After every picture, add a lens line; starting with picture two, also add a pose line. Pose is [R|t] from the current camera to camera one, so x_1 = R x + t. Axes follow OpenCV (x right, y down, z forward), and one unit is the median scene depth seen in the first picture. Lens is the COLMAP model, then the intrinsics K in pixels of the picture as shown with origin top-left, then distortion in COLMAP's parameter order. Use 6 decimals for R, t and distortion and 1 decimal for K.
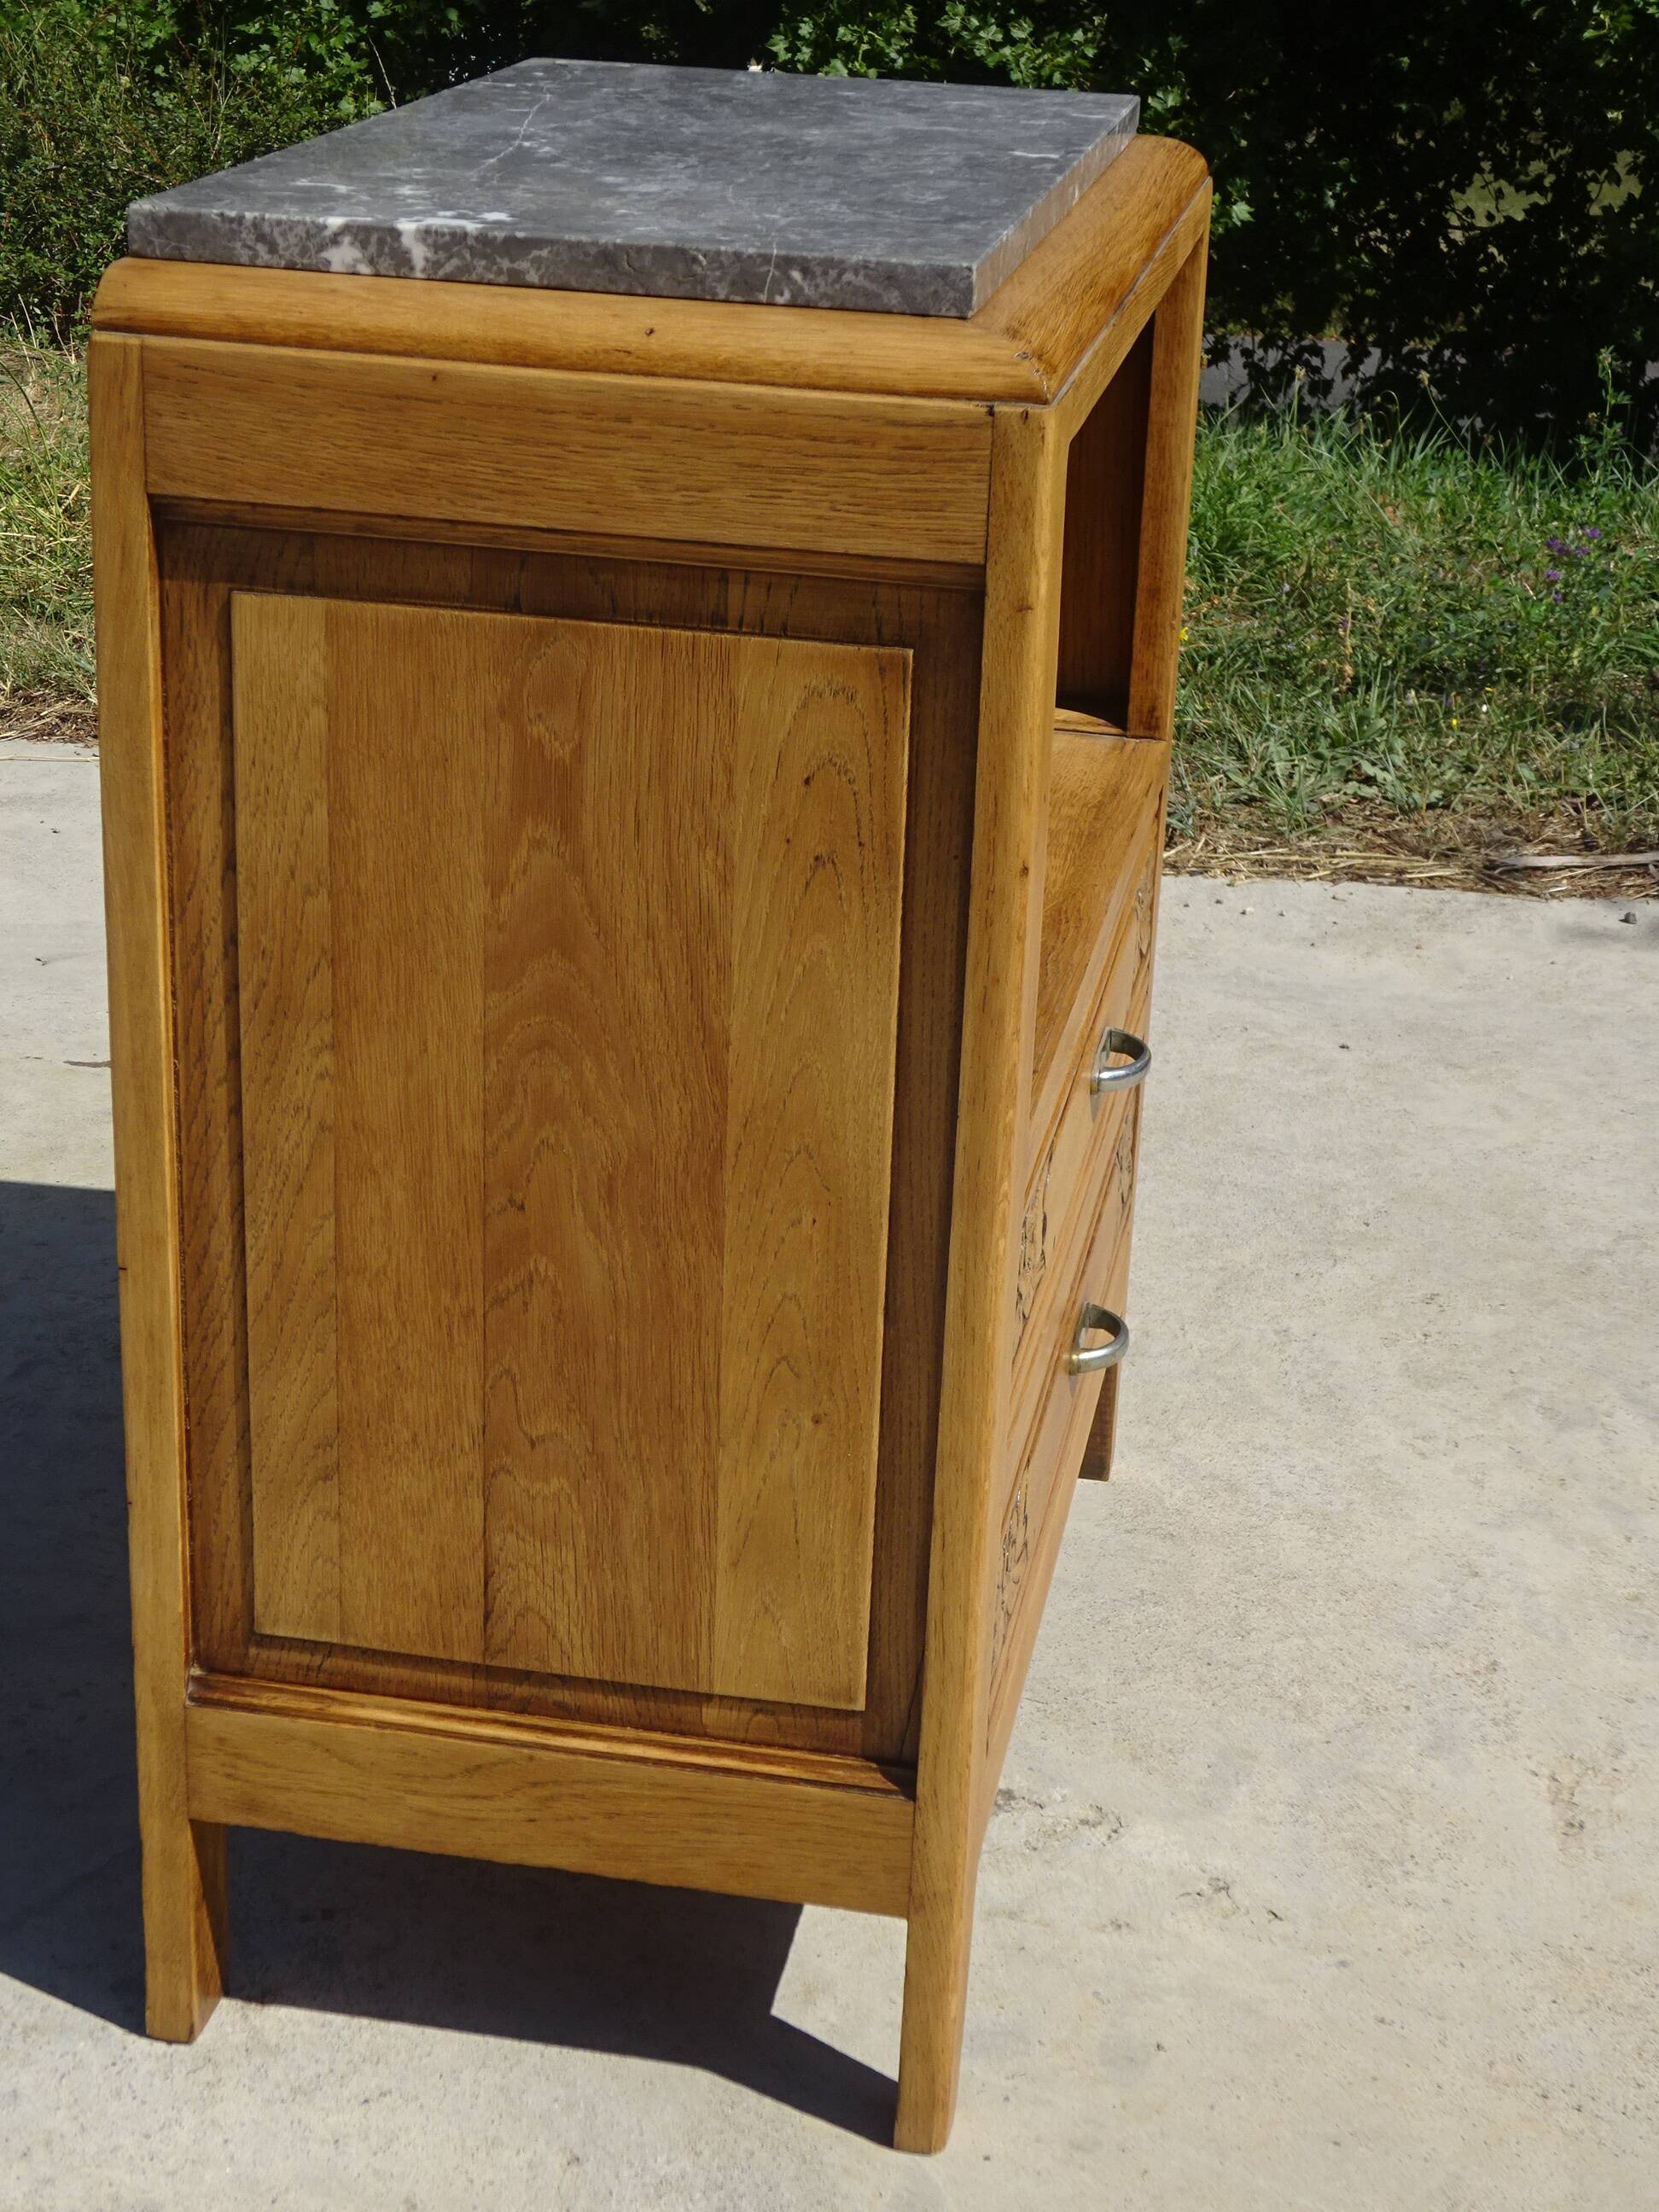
lens RADIAL K [[3578.9, 0, 829.5], [0, 3578.9, 1106.0], [0, 0, 1]] dist [0.041903, -0.329558]
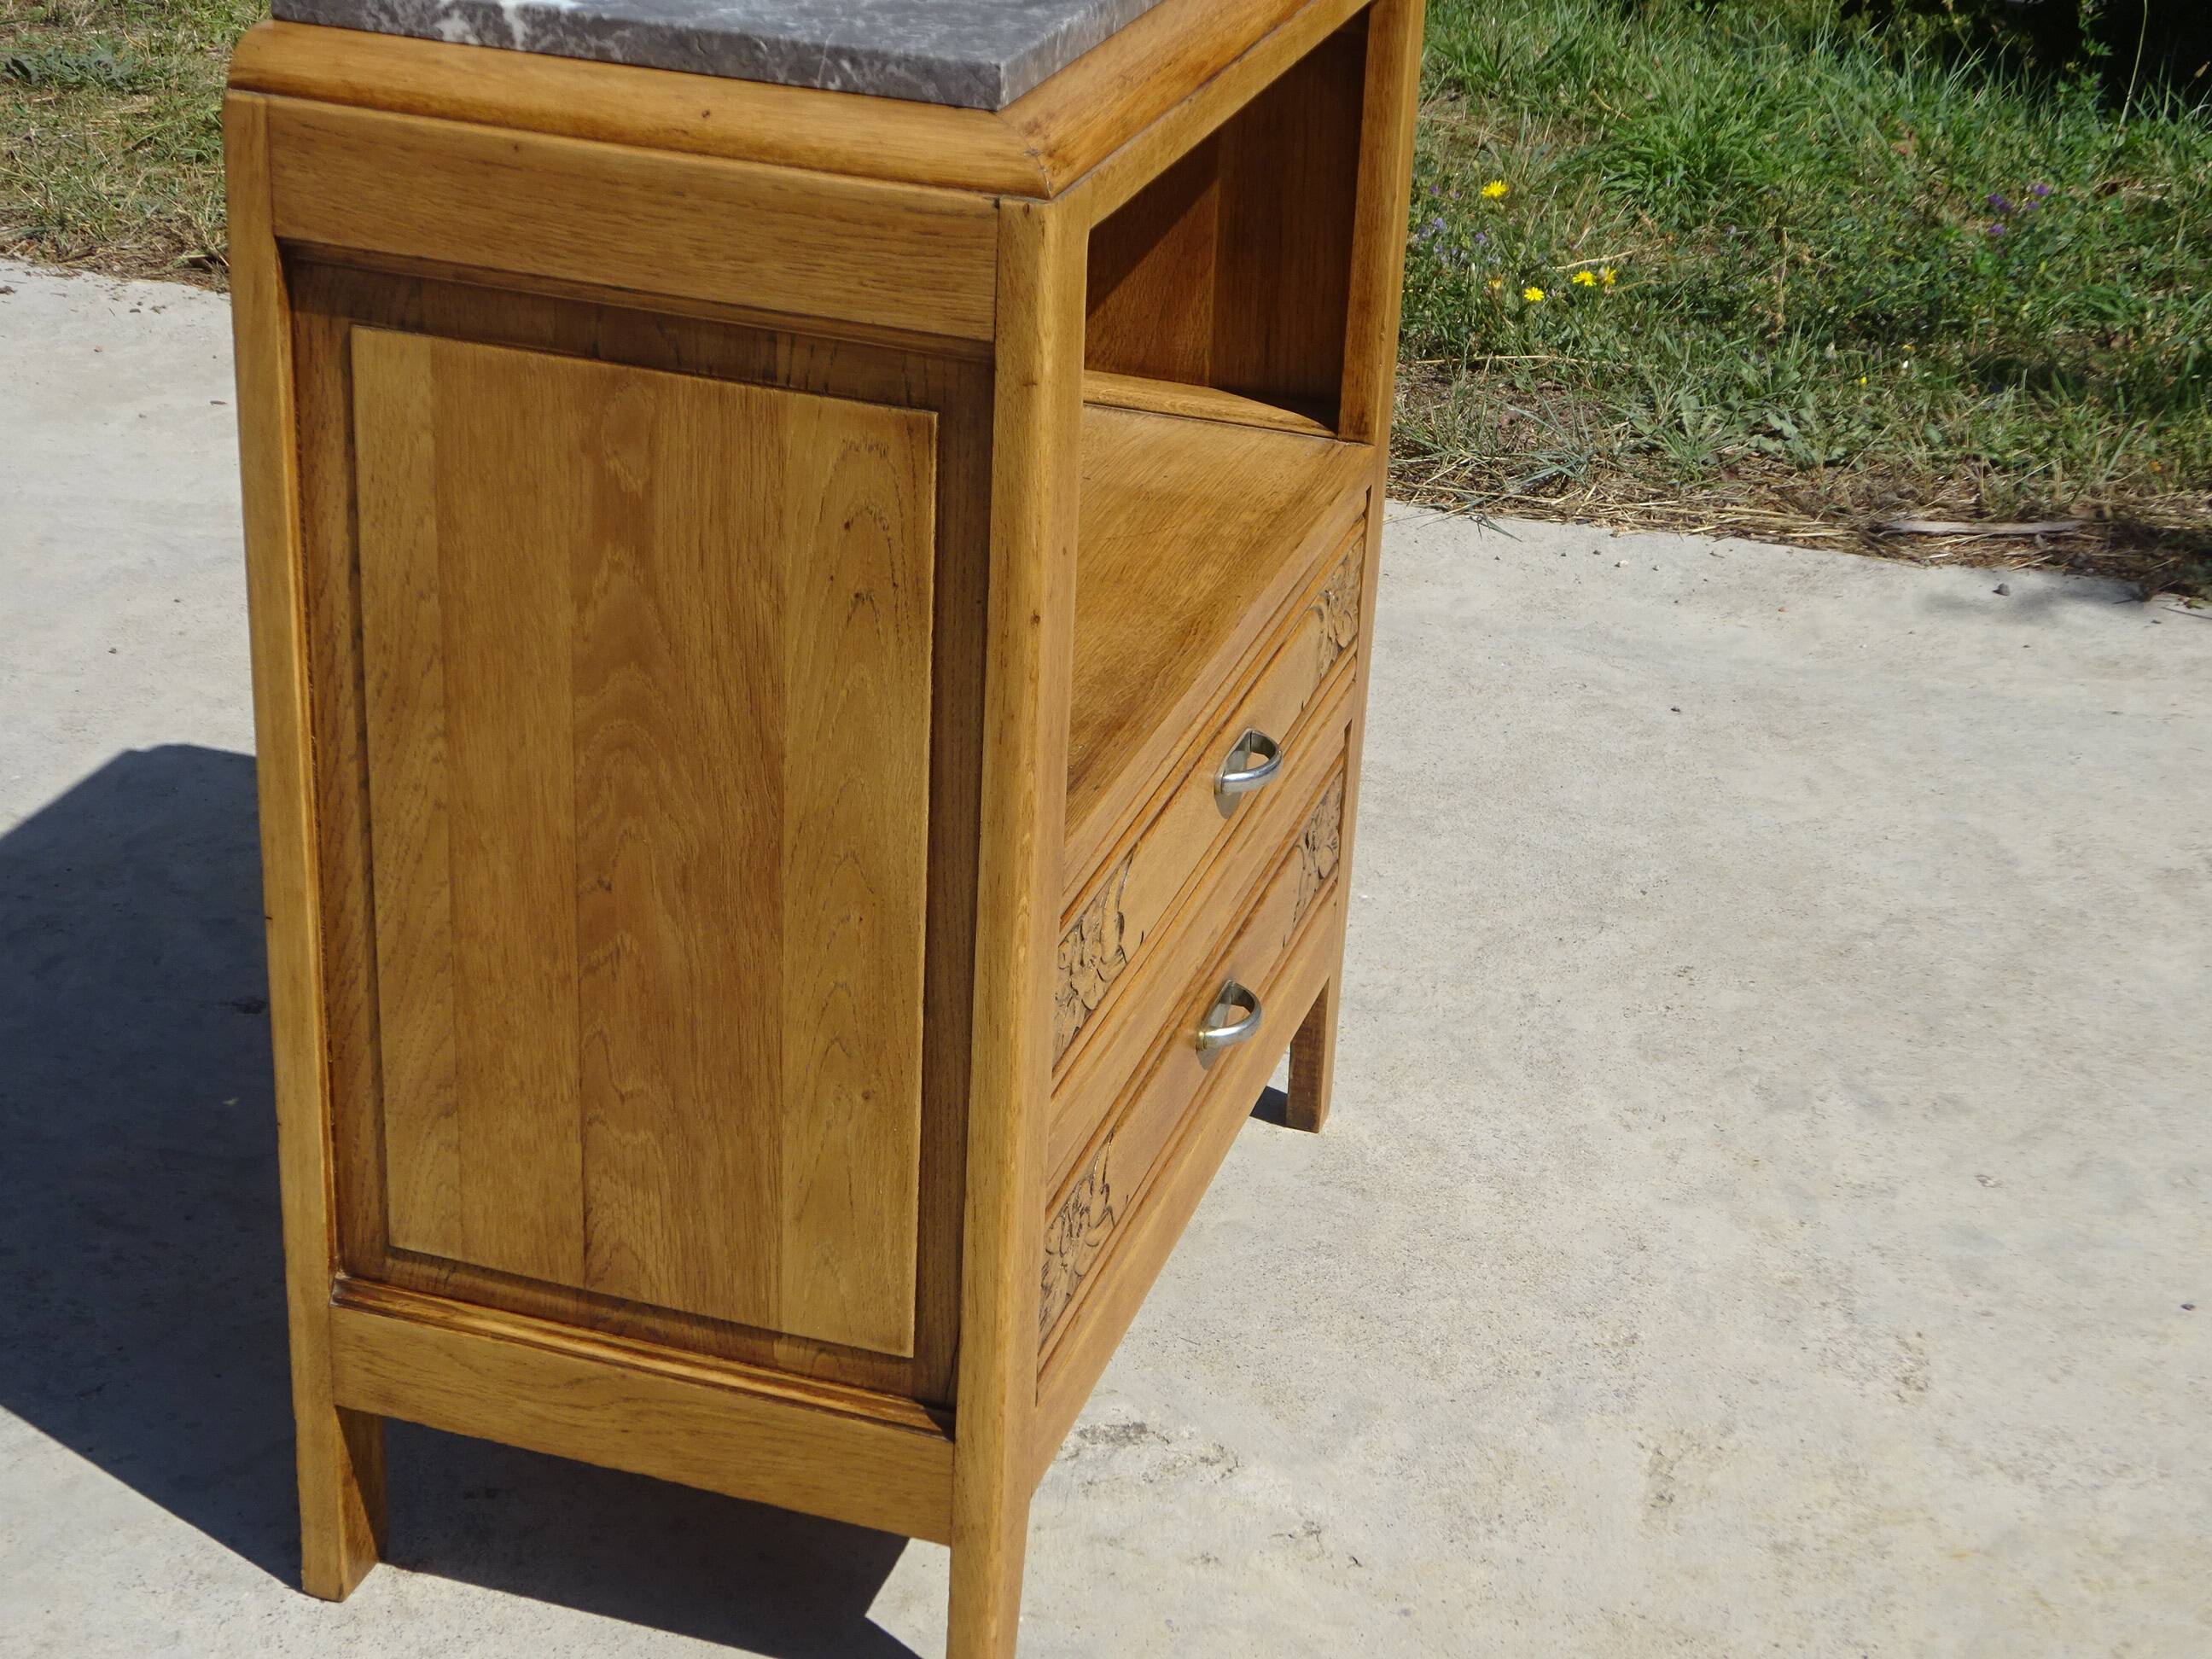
lens RADIAL K [[3578.9, 0, 1094.0], [0, 3578.9, 851.7], [0, 0, 1]] dist [0.041903, -0.329558]
pose [[0.992746, 0.059244, -0.104625, 0.169660], [-0.053235, 0.996818, 0.059325, -0.053947], [0.107807, -0.053325, 0.992741, -0.076813]]
